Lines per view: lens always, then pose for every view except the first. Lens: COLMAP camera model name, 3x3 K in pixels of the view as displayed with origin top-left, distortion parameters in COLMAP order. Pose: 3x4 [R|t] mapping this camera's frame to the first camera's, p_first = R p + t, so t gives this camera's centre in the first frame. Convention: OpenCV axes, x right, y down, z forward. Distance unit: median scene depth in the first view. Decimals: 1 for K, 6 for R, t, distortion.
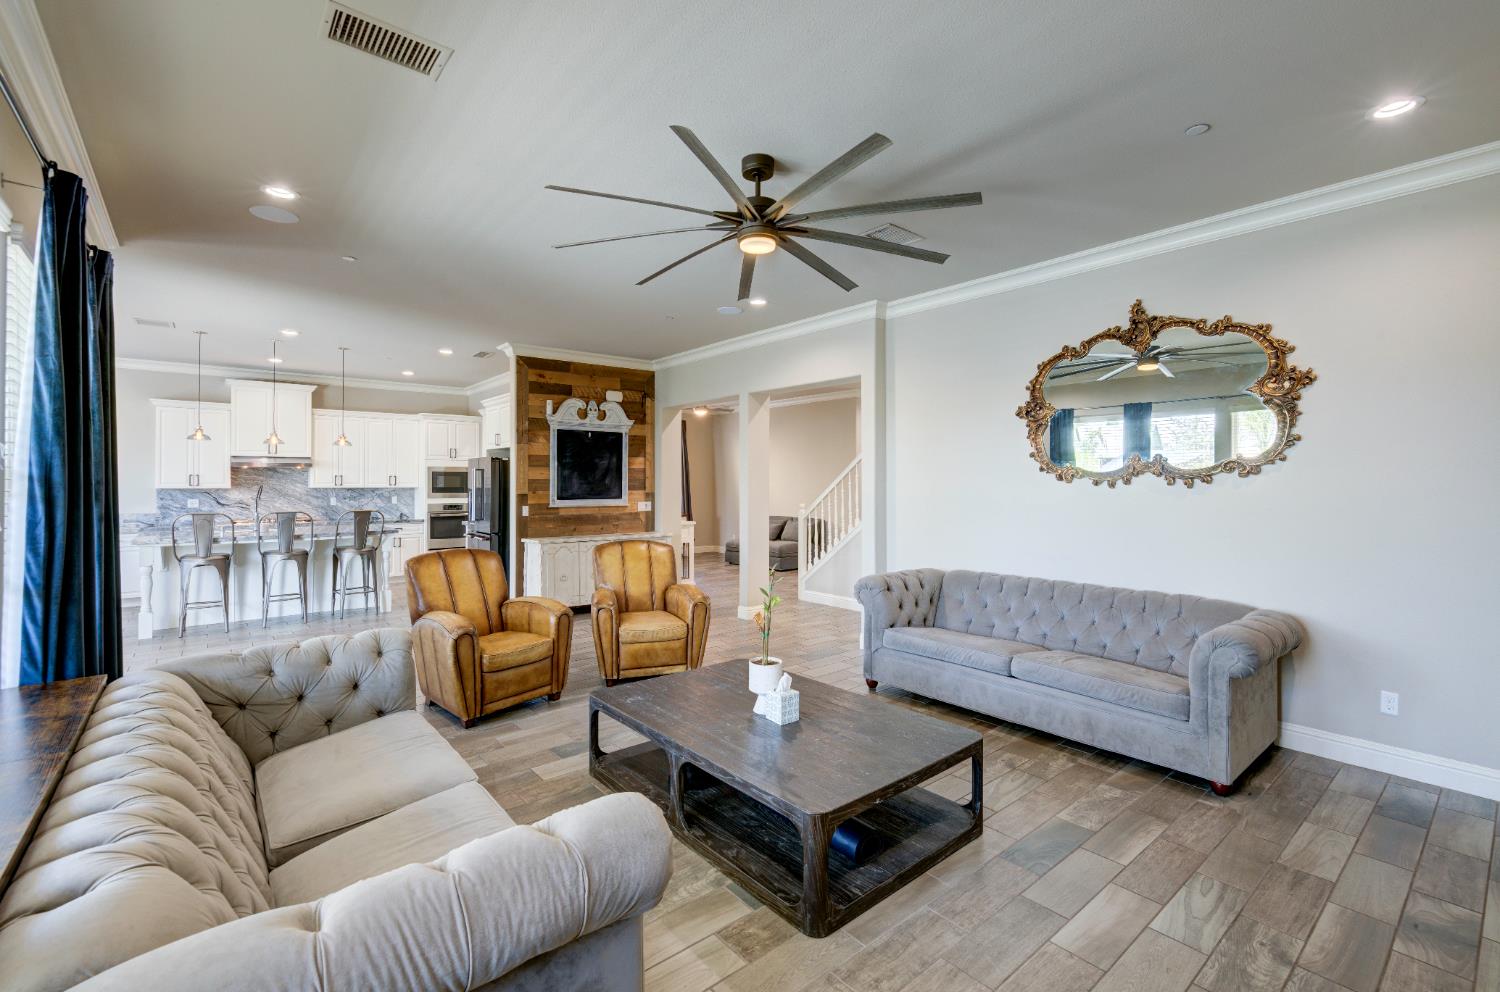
lens RADIAL K [[672.6, 0, 747.5], [0, 672.6, 477.1], [0, 0, 1]] dist [0.011118, -0.007473]
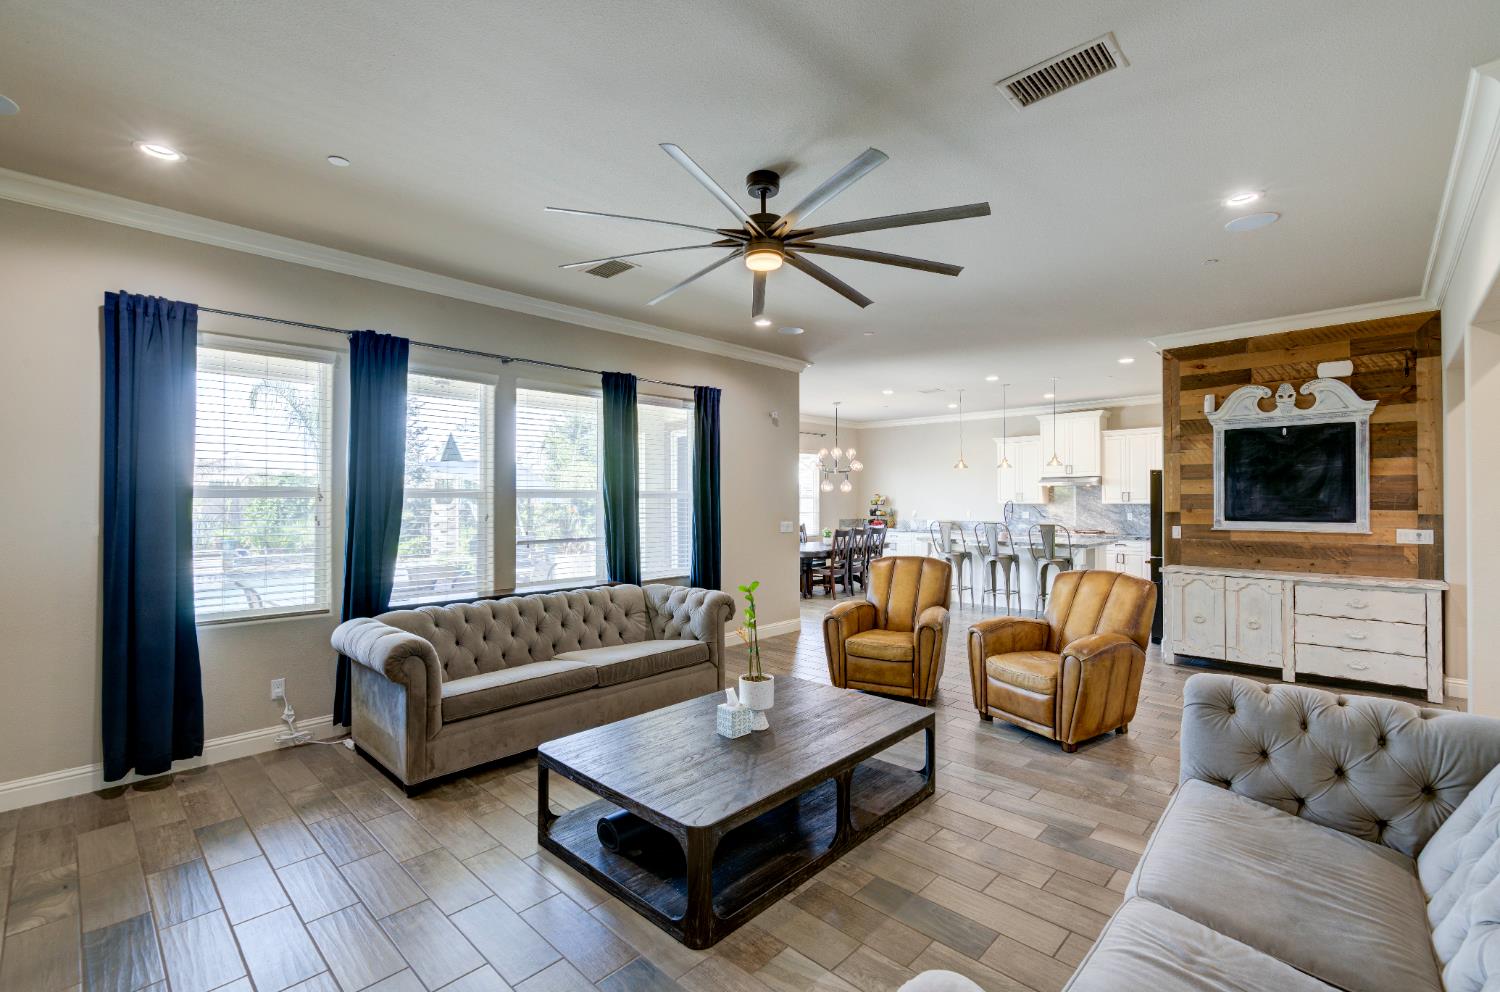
lens RADIAL K [[661.0, 0, 744.4], [0, 661.0, 493.1], [0, 0, 1]] dist [-0.002585, -0.000141]
pose [[0.096797, -0.010363, -0.995250, 0.407886], [0.010317, 0.999903, -0.009408, 0.003290], [0.995251, -0.009357, 0.096895, 0.358903]]
